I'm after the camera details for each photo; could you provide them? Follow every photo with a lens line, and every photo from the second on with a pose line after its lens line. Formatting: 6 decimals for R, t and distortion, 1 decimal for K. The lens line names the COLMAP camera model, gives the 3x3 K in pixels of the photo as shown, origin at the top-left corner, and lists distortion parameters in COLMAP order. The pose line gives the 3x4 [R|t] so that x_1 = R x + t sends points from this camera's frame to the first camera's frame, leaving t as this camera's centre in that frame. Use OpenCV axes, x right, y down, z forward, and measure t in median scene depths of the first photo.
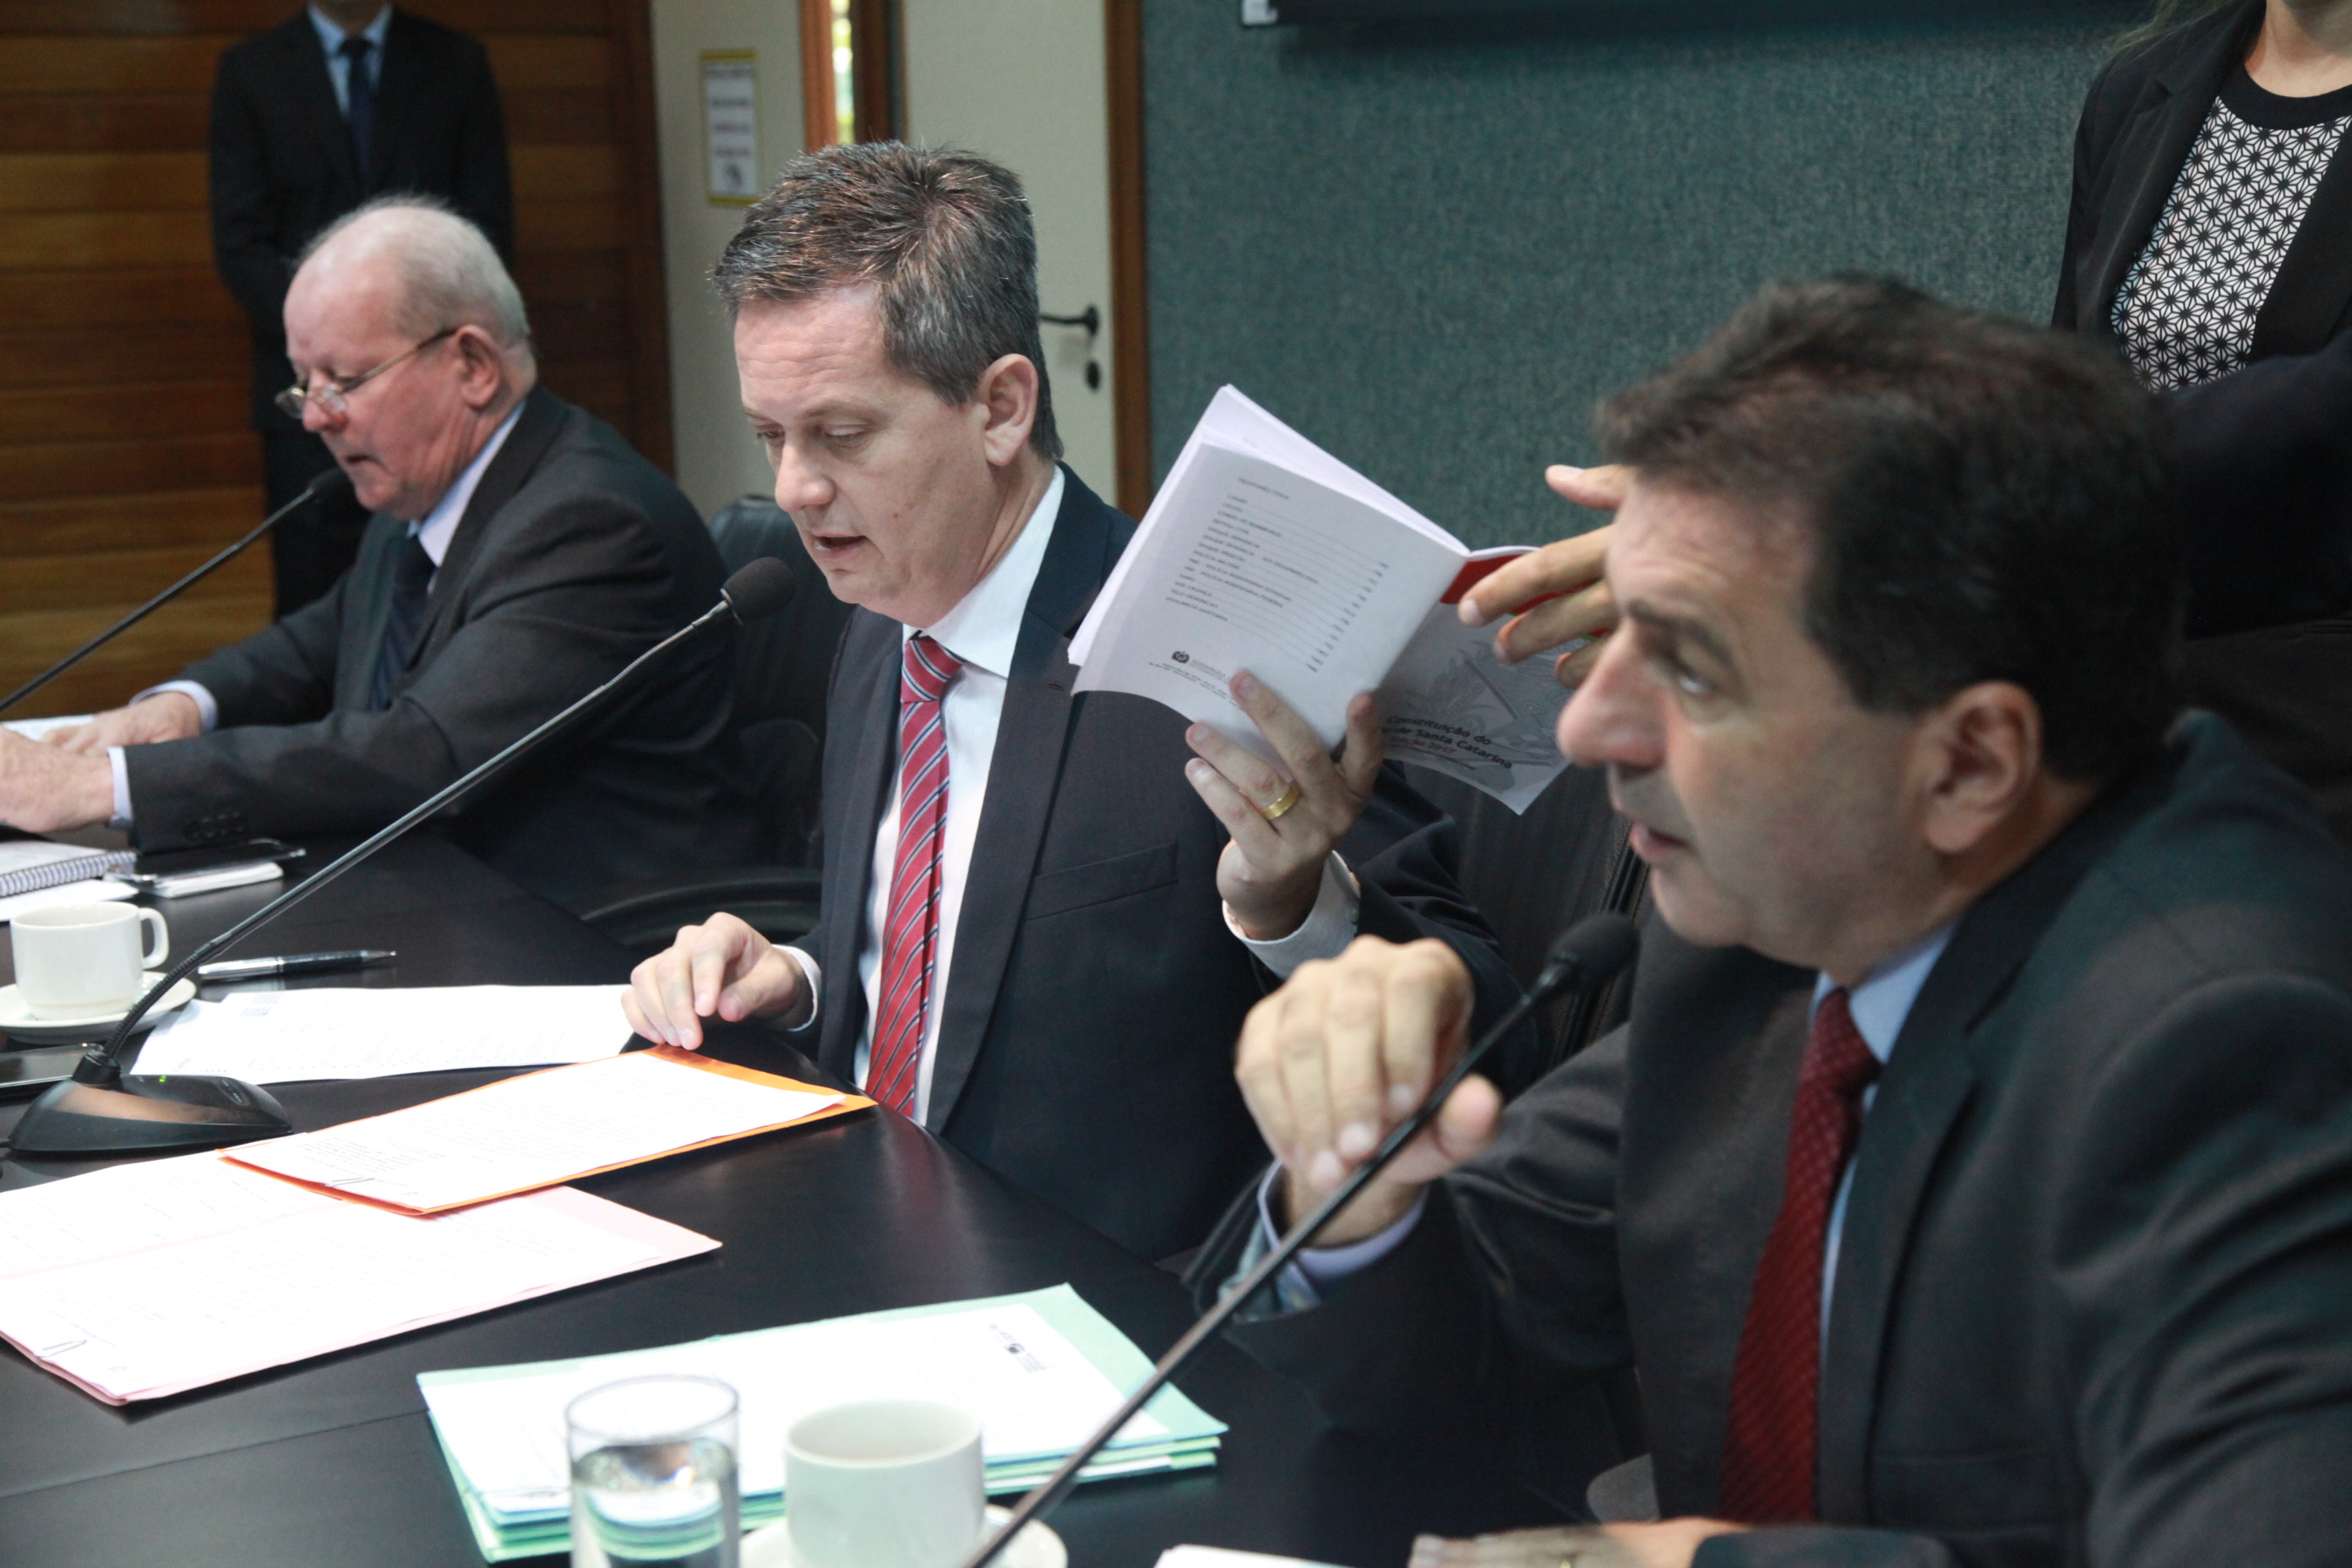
lens RADIAL K [[3665.7, 0, 1176.0], [0, 3665.7, 784.0], [0, 0, 1]] dist [0.121961, -0.085892]
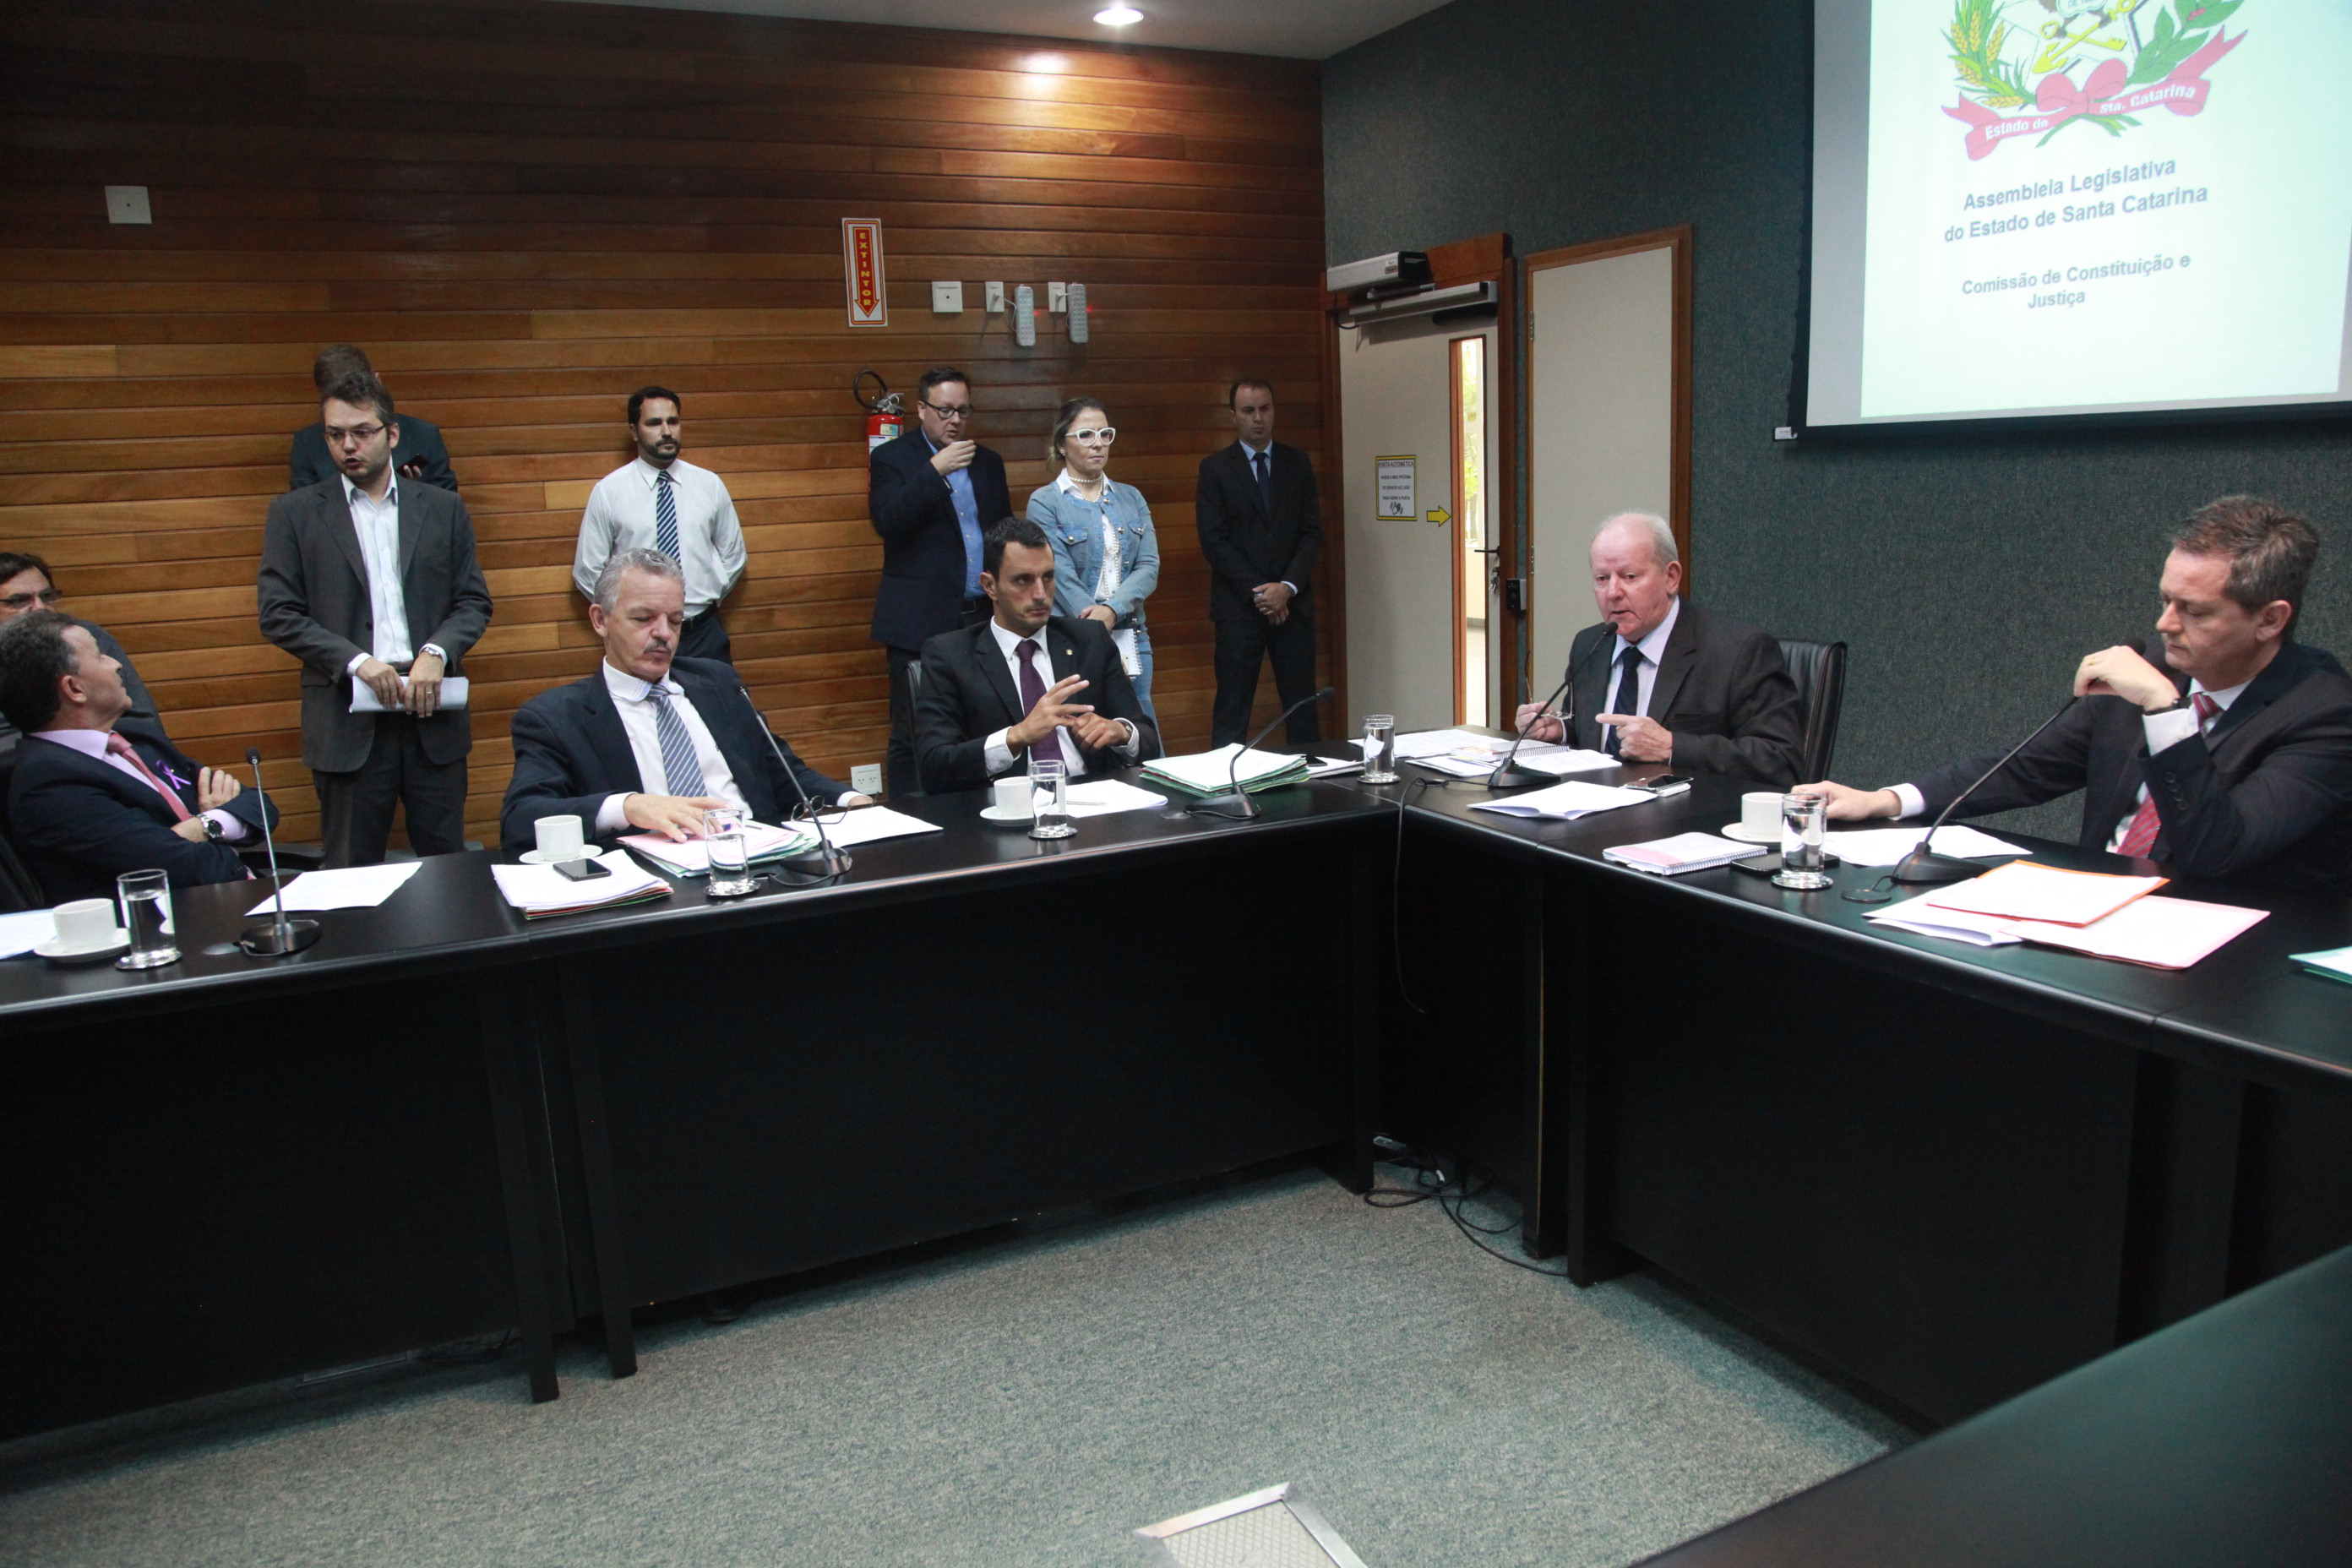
lens RADIAL K [[1623.0, 0, 1176.0], [0, 1623.0, 784.0], [0, 0, 1]] dist [-0.125454, 0.073597]
pose [[0.999692, -0.022000, -0.011468, -0.365449], [0.022048, 0.999748, 0.004145, 0.003309], [0.011374, -0.004397, 0.999926, -0.031911]]
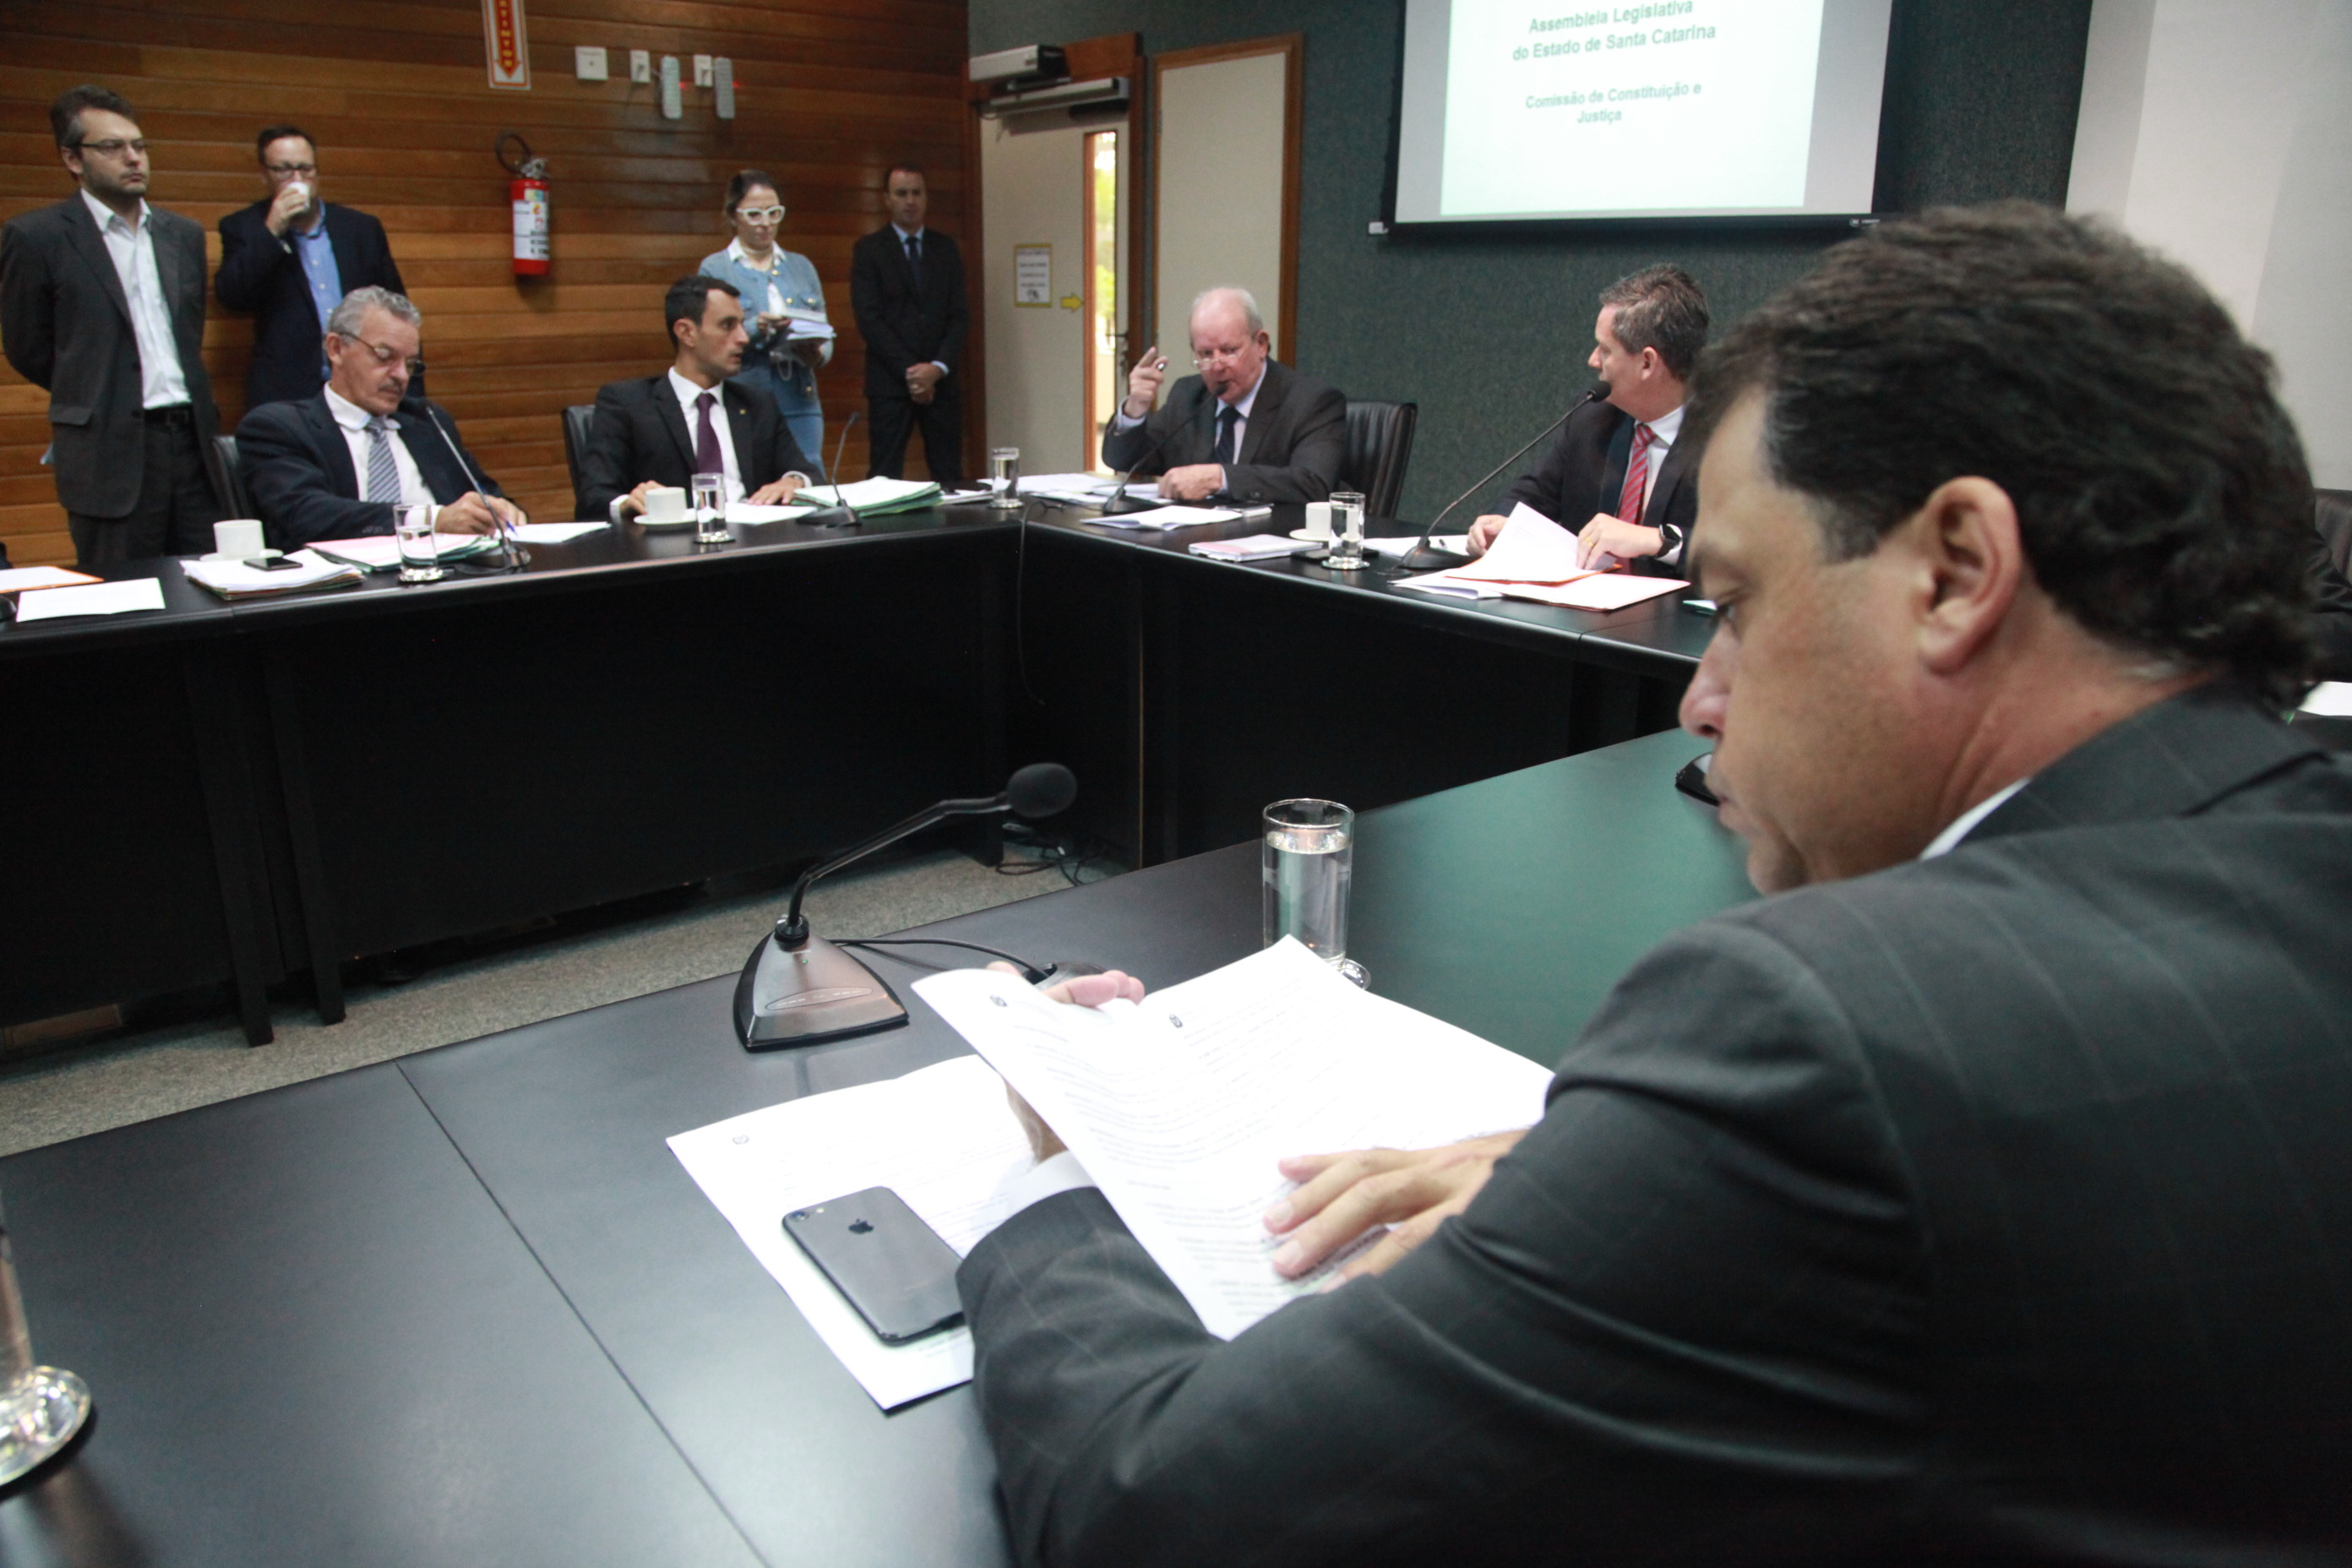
lens RADIAL K [[1623.0, 0, 1176.0], [0, 1623.0, 784.0], [0, 0, 1]] dist [-0.125454, 0.073597]
pose [[0.978984, -0.036497, 0.200645, -0.368477], [0.013398, 0.993241, 0.115295, 0.054394], [-0.203497, -0.110184, 0.972856, -0.140828]]
